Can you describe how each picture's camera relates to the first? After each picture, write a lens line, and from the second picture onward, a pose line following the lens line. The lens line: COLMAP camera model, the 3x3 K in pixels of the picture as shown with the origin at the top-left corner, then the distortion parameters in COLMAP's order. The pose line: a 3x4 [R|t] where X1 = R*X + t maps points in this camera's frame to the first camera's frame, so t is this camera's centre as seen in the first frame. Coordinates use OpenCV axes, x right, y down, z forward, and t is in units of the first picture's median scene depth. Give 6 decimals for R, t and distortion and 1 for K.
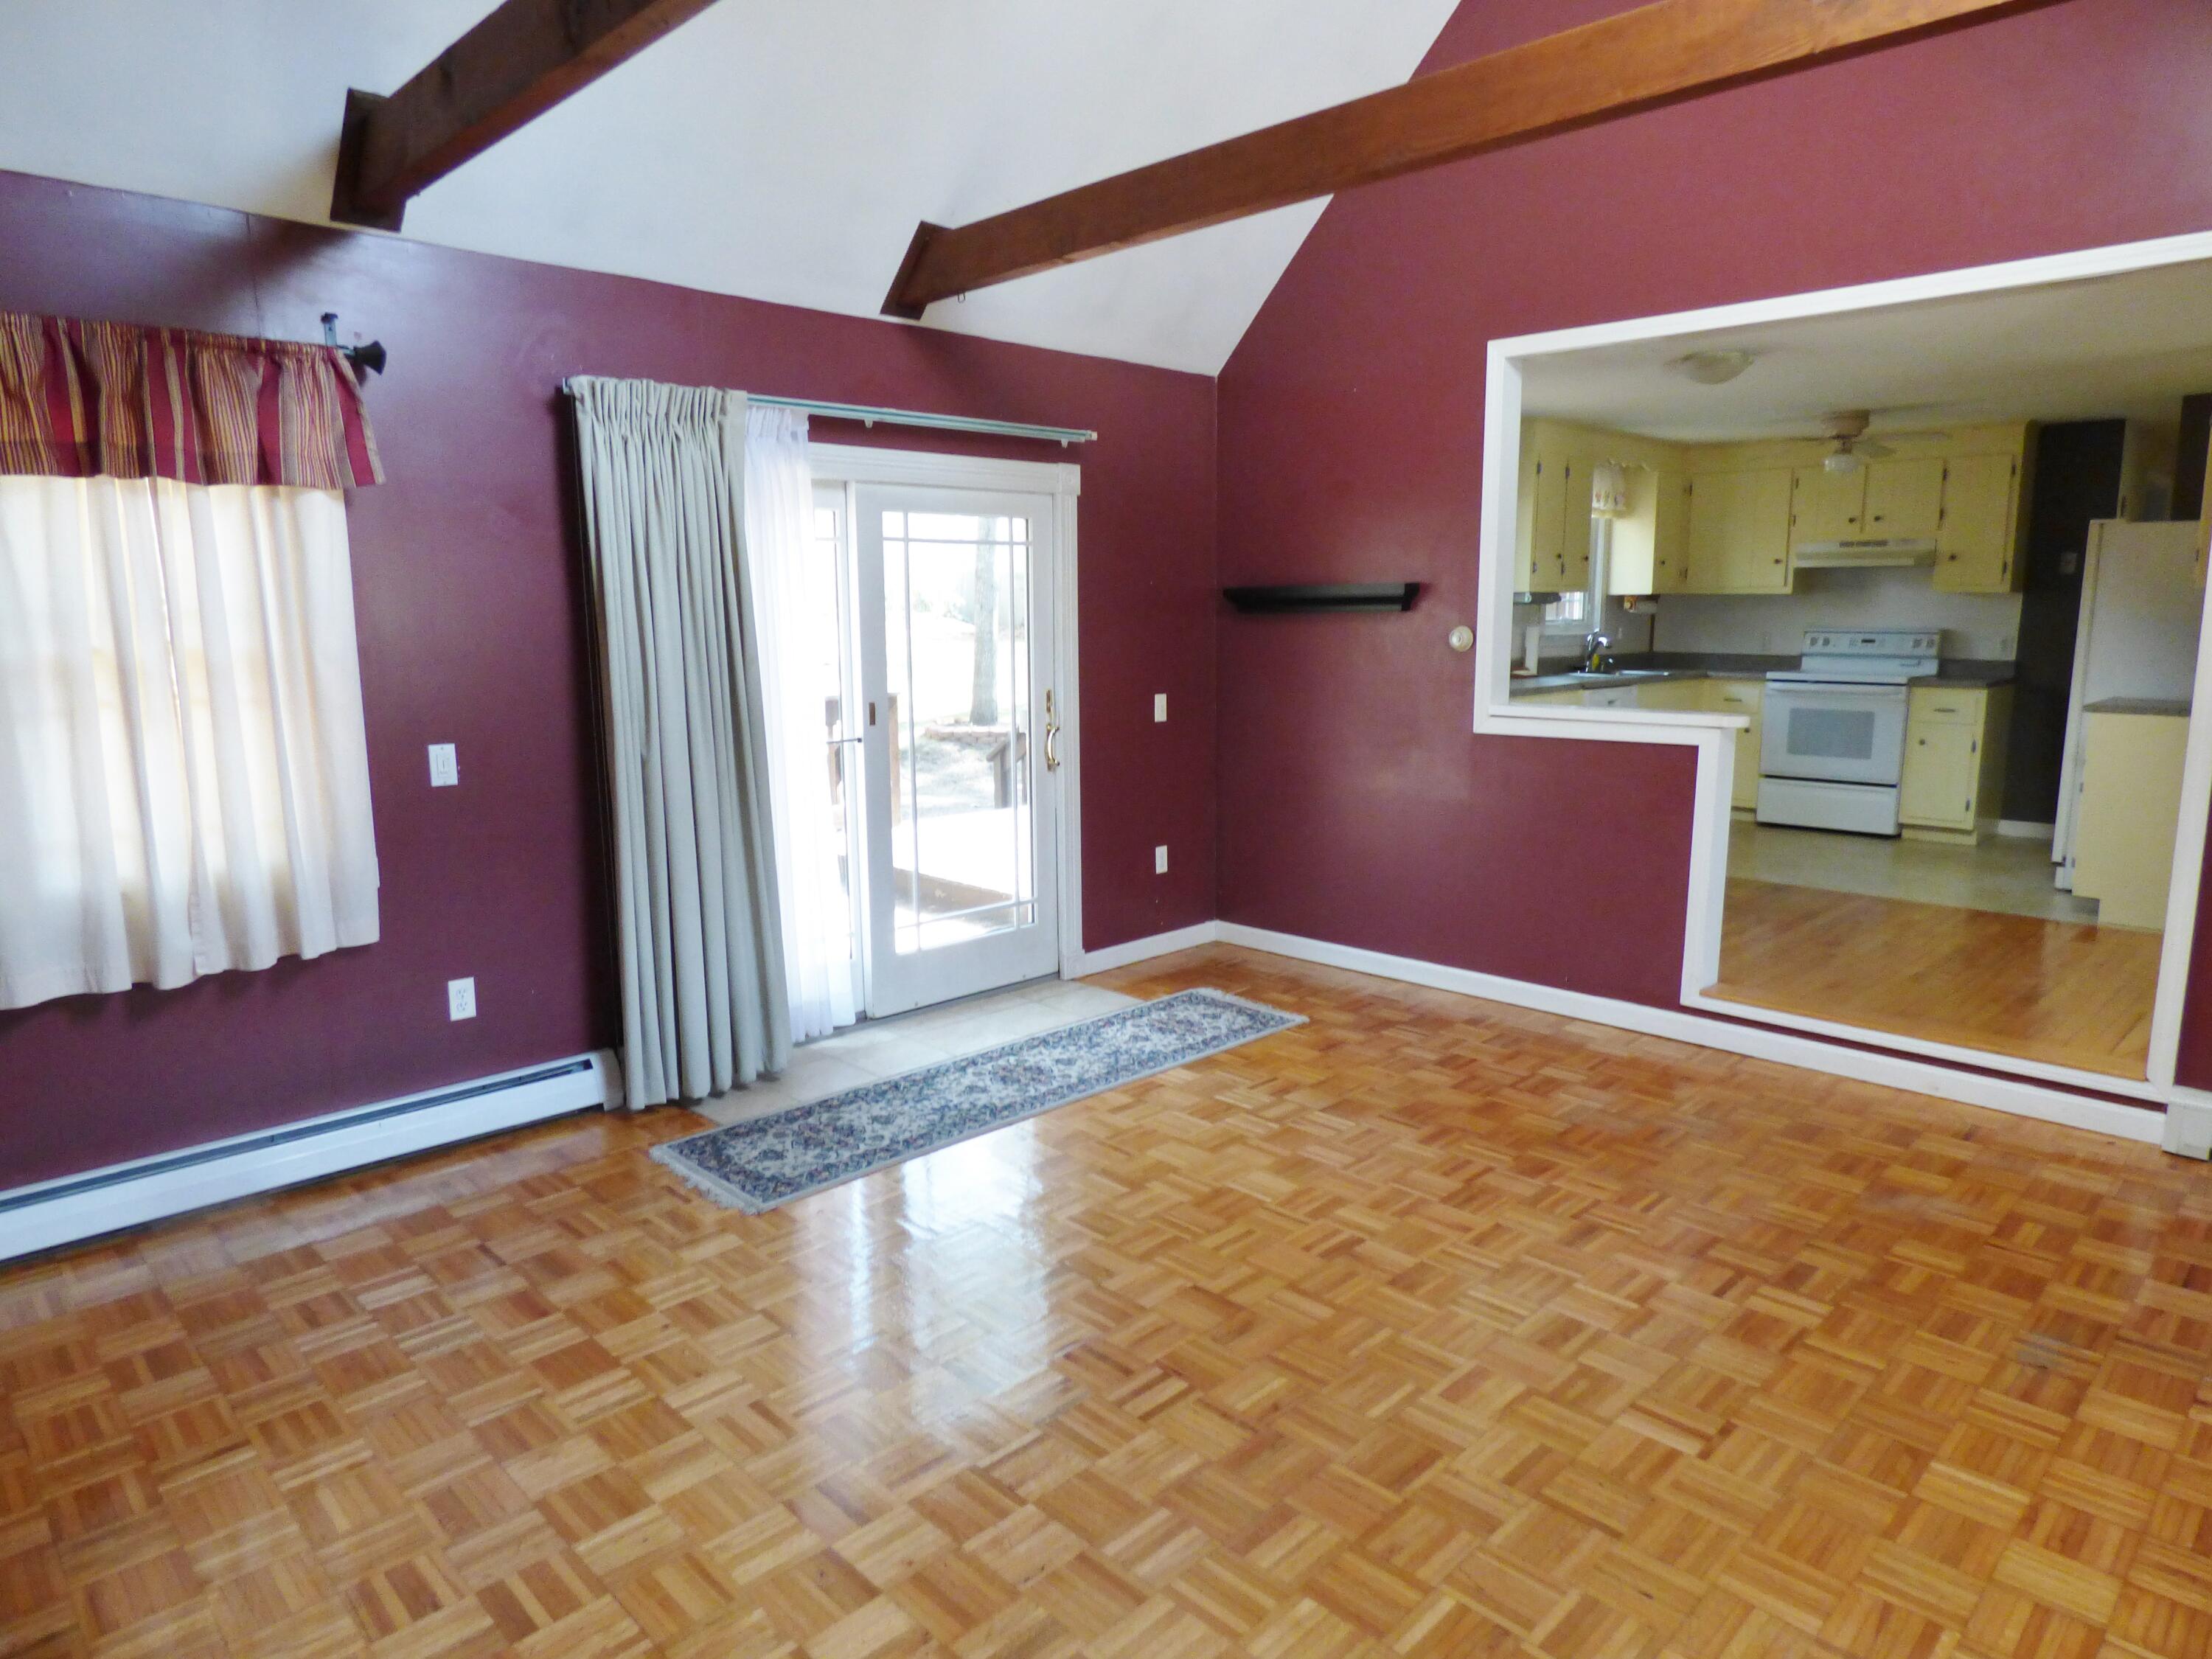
lens RADIAL K [[1347.4, 0, 1117.5], [0, 1347.4, 824.9], [0, 0, 1]] dist [-0.007752, 0.001964]
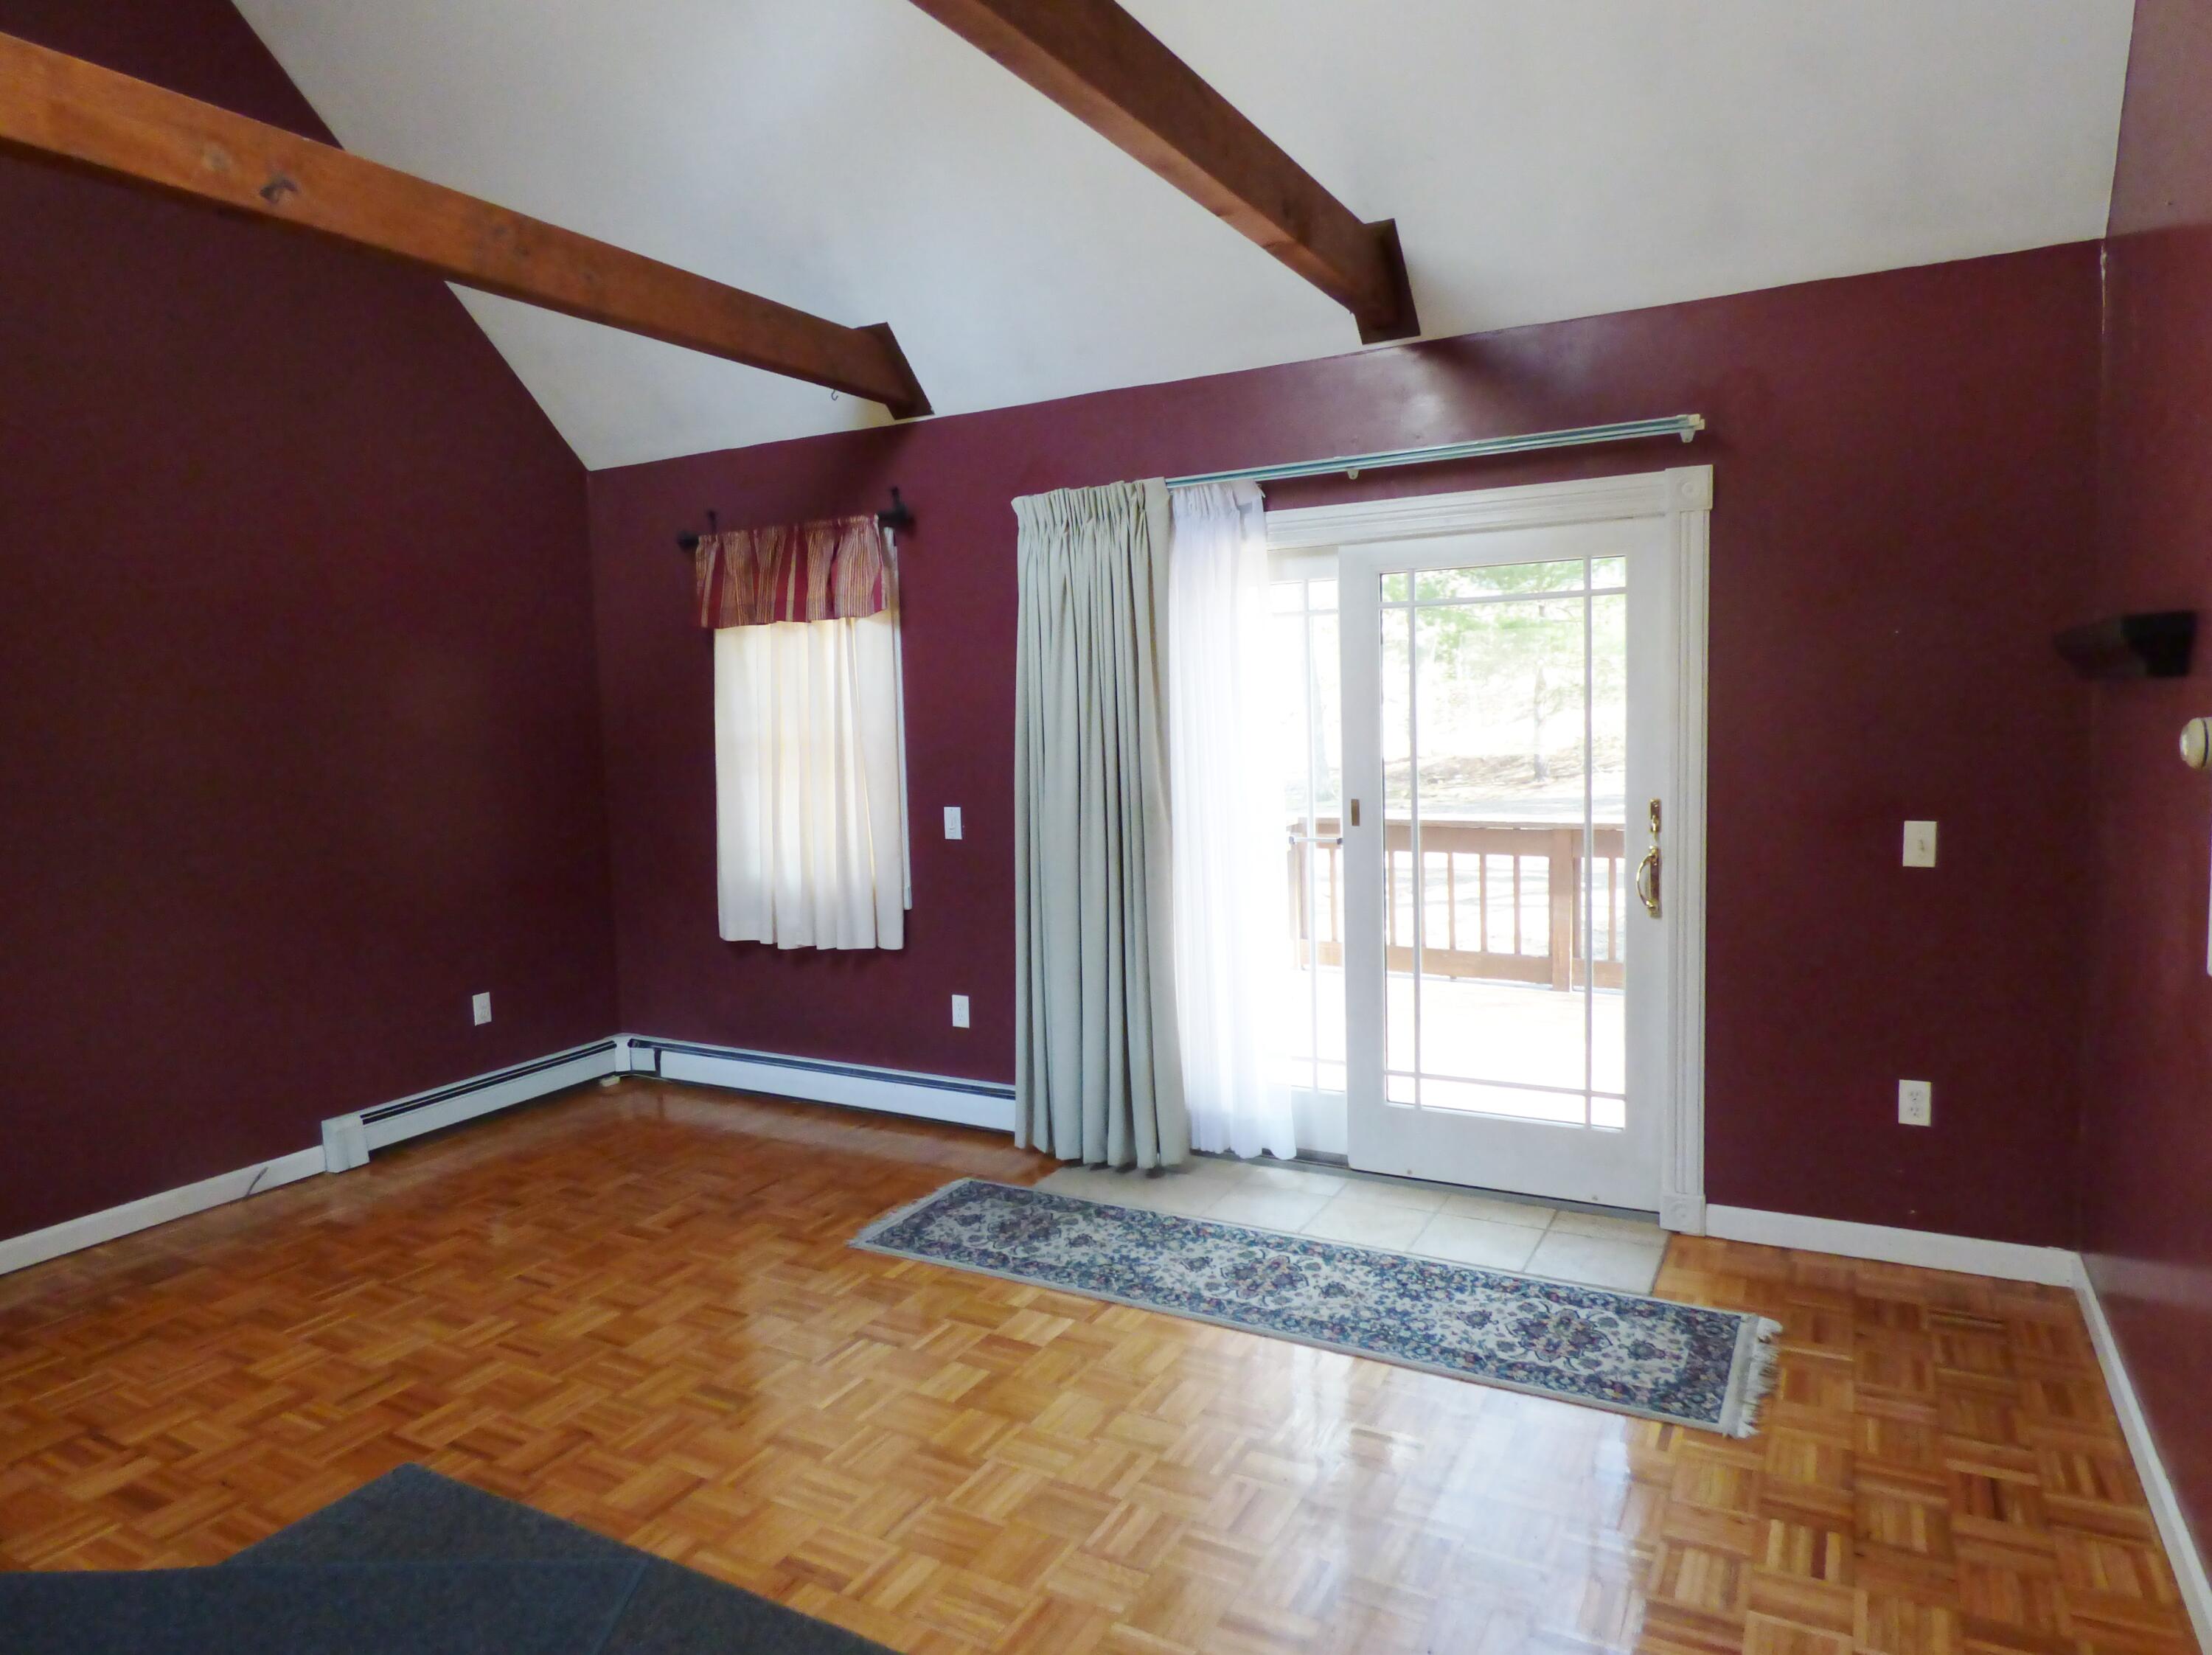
lens RADIAL K [[1347.3, 0, 1116.1], [0, 1347.3, 826.9], [0, 0, 1]] dist [-0.007752, 0.001964]
pose [[0.284506, 0.084115, -0.954977, 0.778563], [-0.123817, 0.991024, 0.050402, -0.128507], [0.950645, 0.103902, 0.292367, 0.804500]]
